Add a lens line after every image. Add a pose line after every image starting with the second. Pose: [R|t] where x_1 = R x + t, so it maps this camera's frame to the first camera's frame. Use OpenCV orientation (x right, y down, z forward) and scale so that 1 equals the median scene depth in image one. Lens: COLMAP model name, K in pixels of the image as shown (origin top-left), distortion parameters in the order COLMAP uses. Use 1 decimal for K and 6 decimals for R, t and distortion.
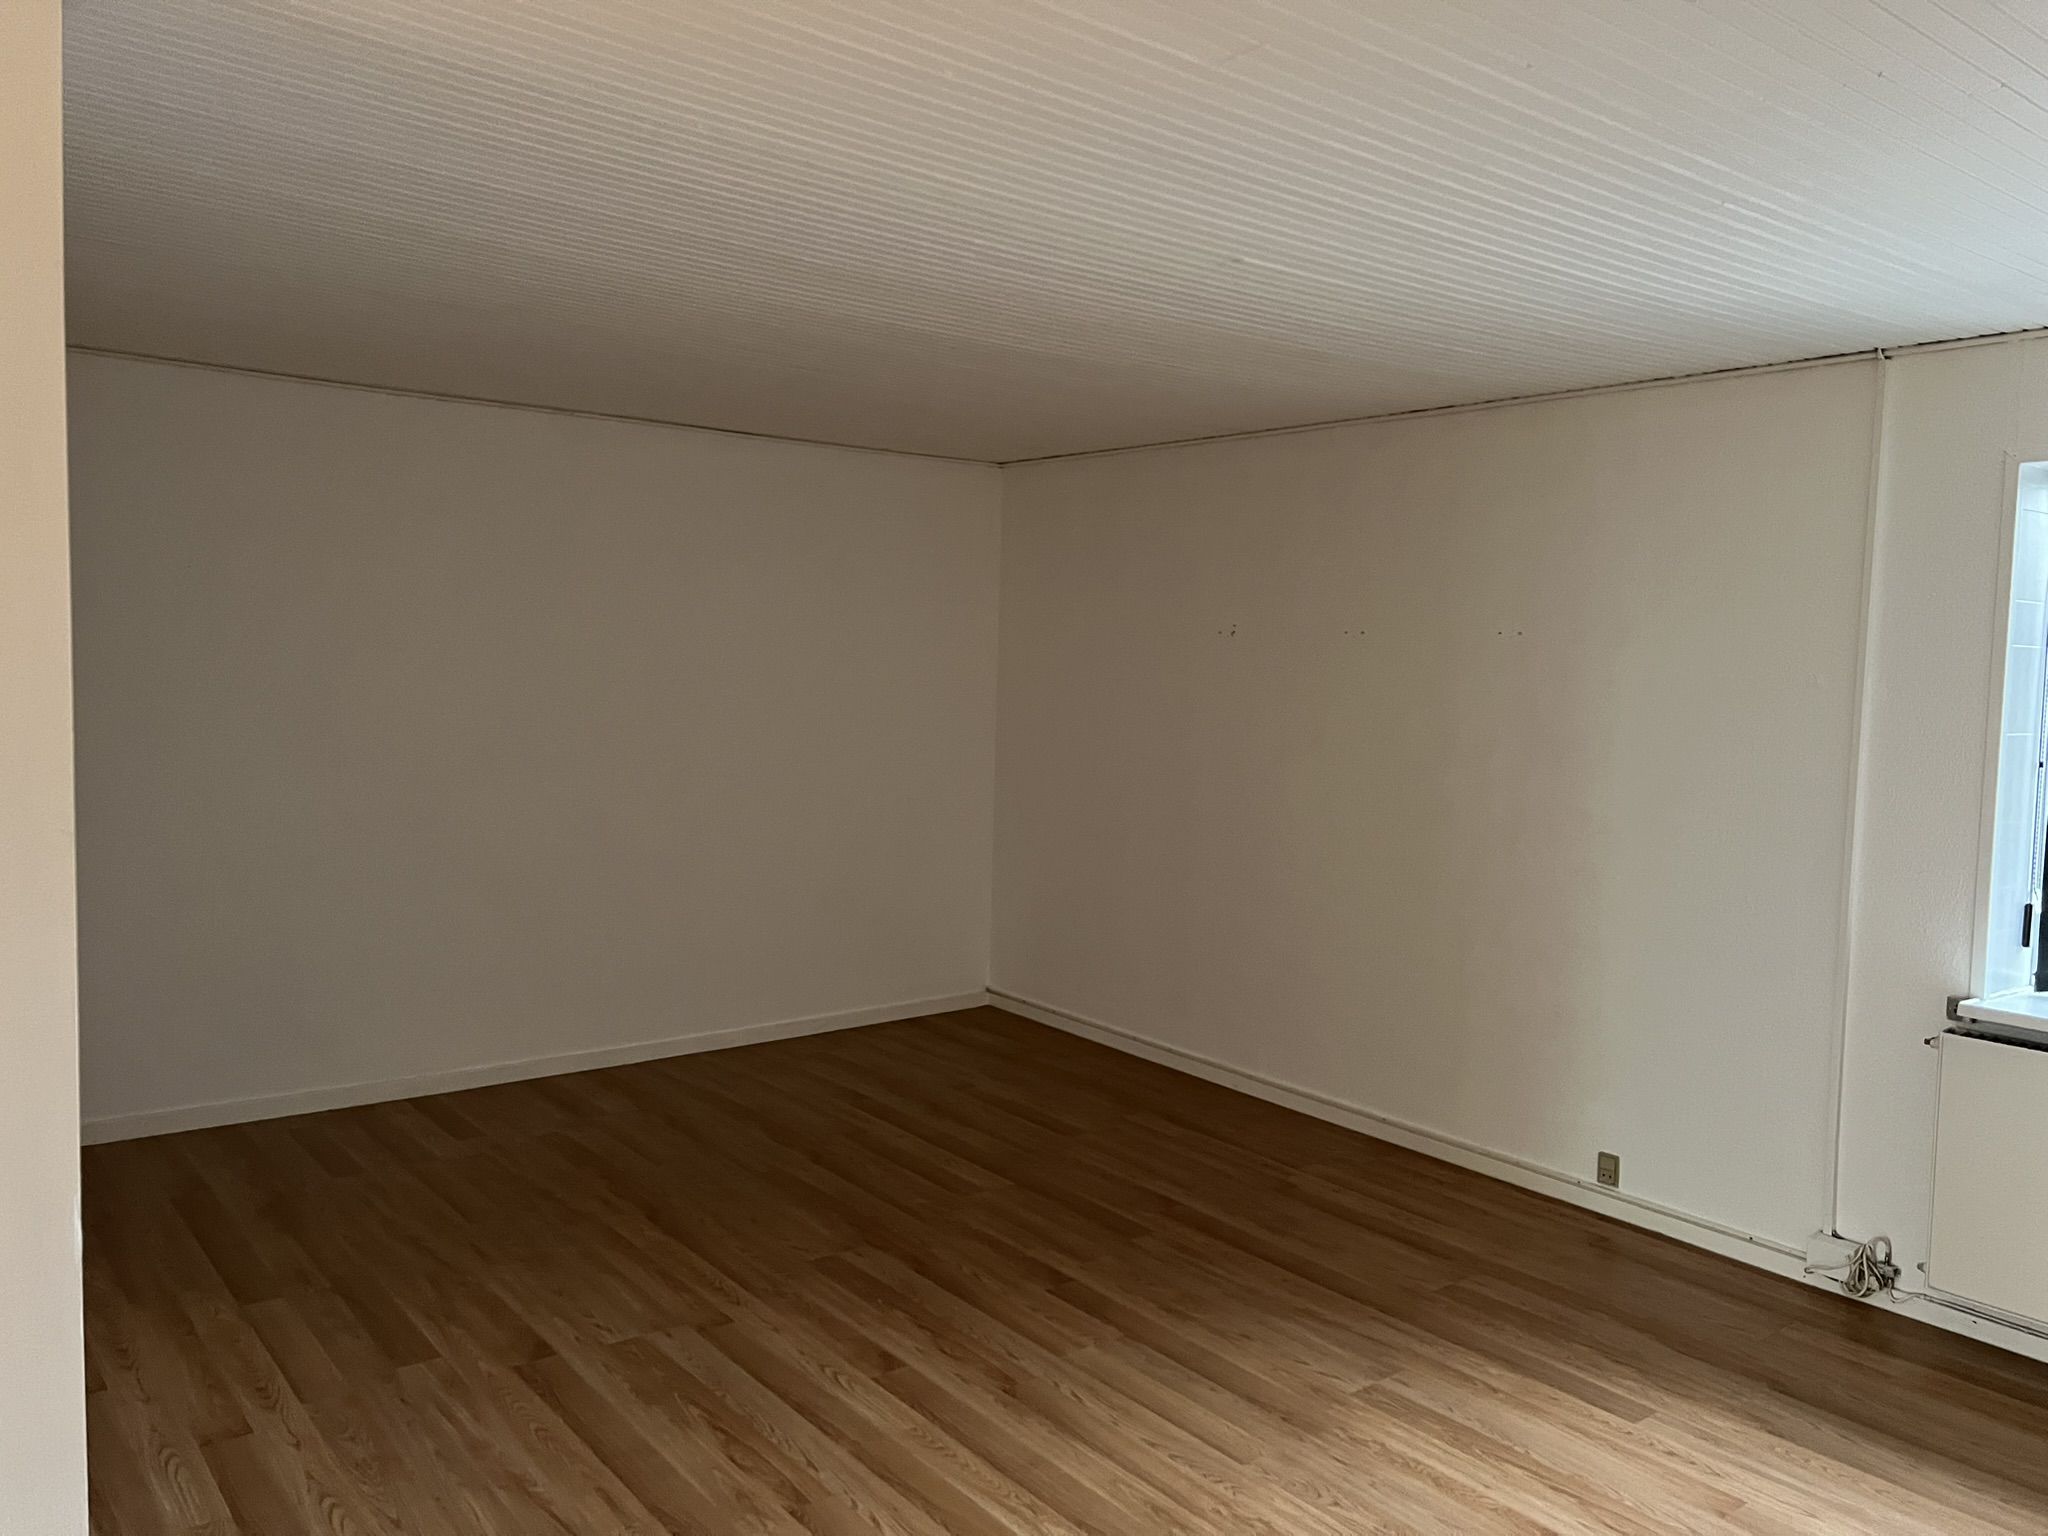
lens RADIAL K [[1537.0, 0, 1021.9], [0, 1537.0, 766.7], [0, 0, 1]] dist [0.001533, 0.000250]
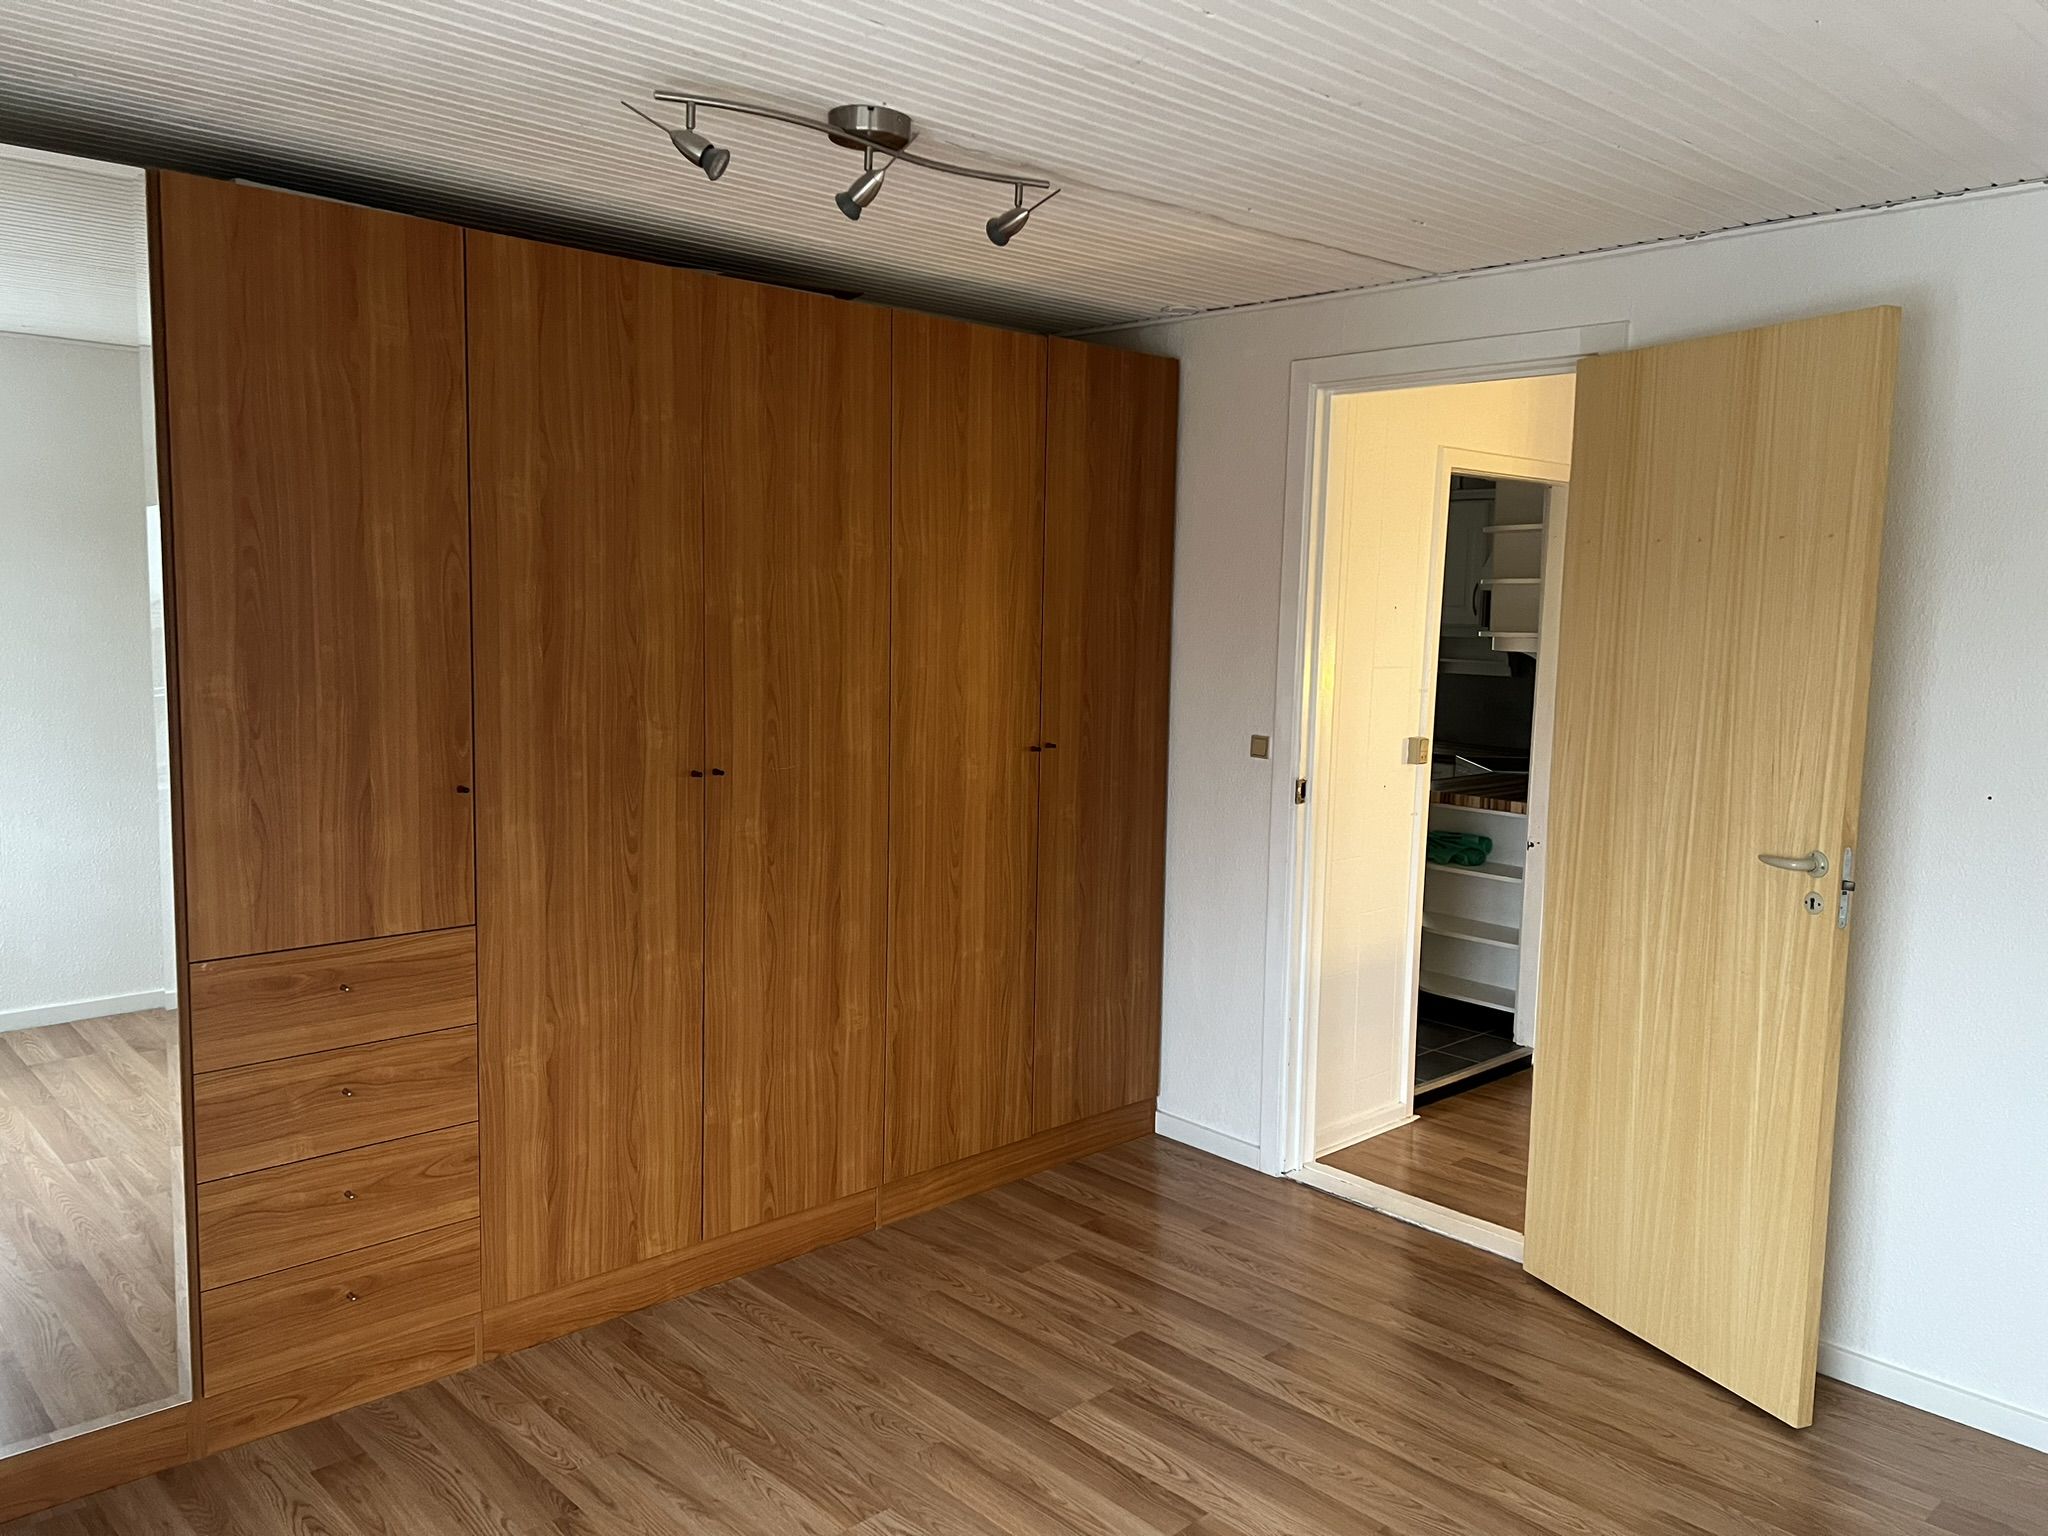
lens RADIAL K [[1537.0, 0, 1024.4], [0, 1537.0, 768.2], [0, 0, 1]] dist [0.001533, 0.000250]
pose [[-0.996263, -0.031733, -0.080325, -0.299837], [-0.045187, 0.984117, 0.171672, -0.125833], [0.073602, 0.174661, -0.981874, 1.888987]]
